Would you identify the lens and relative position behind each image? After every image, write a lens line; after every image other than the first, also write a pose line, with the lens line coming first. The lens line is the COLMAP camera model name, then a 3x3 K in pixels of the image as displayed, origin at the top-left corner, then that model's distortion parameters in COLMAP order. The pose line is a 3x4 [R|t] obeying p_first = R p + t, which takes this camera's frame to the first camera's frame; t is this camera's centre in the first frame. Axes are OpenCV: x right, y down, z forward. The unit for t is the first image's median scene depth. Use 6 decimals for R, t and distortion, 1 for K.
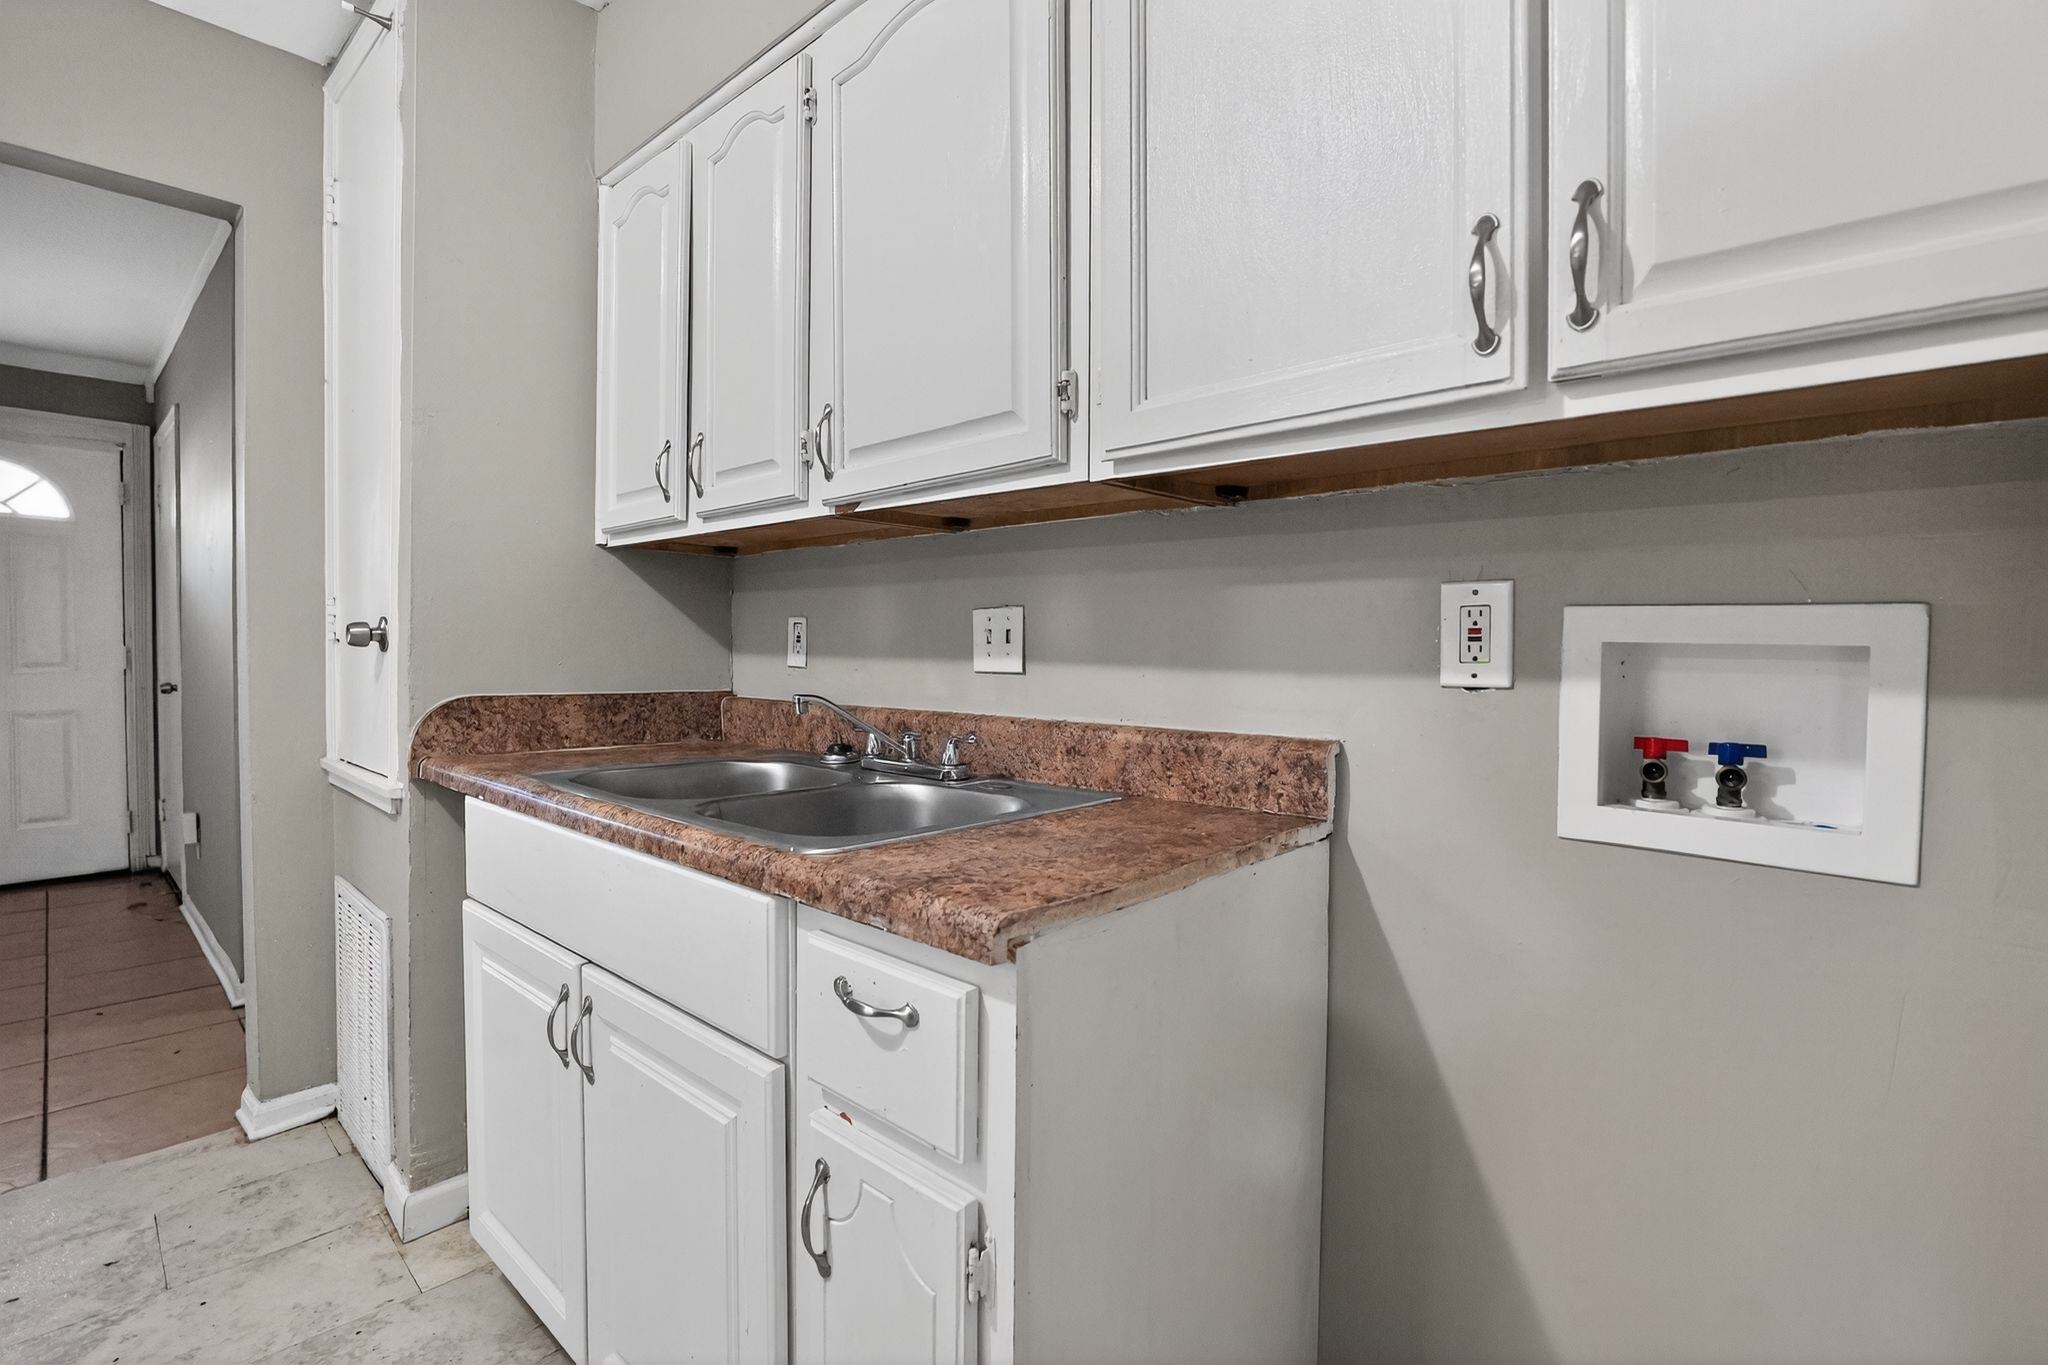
lens RADIAL K [[930.0, 0, 1016.9], [0, 930.0, 656.7], [0, 0, 1]] dist [-0.024284, 0.000382]
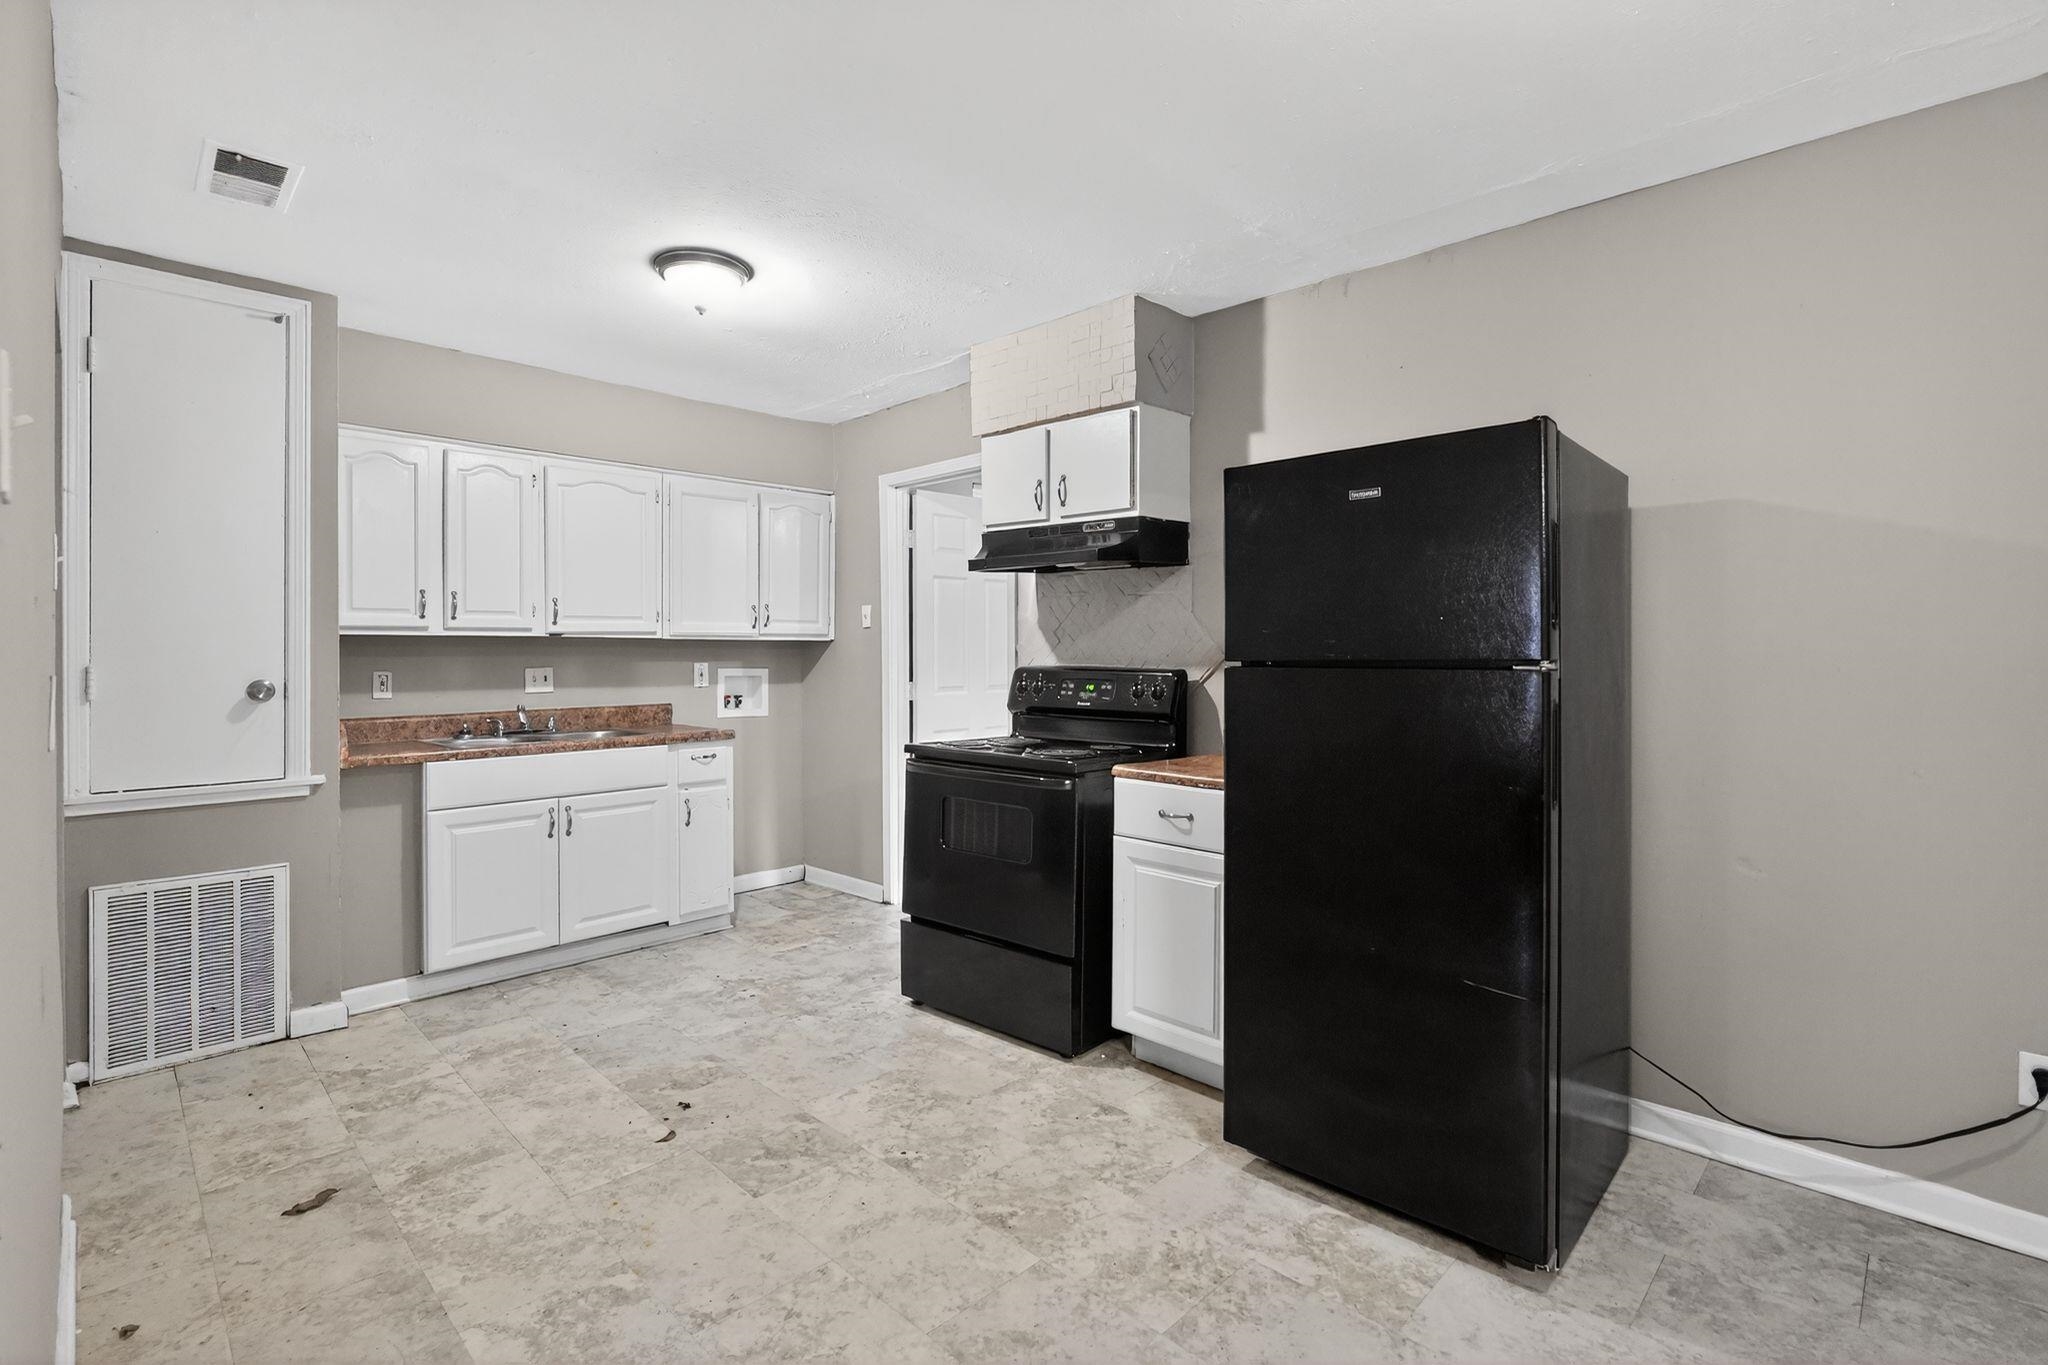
lens RADIAL K [[943.9, 0, 1004.3], [0, 943.9, 647.2], [0, 0, 1]] dist [-0.015141, 0.000020]
pose [[0.047238, -0.005994, 0.998866, -2.998753], [0.016412, 0.999852, 0.005223, -0.118961], [-0.998749, 0.016146, 0.047329, -0.488820]]
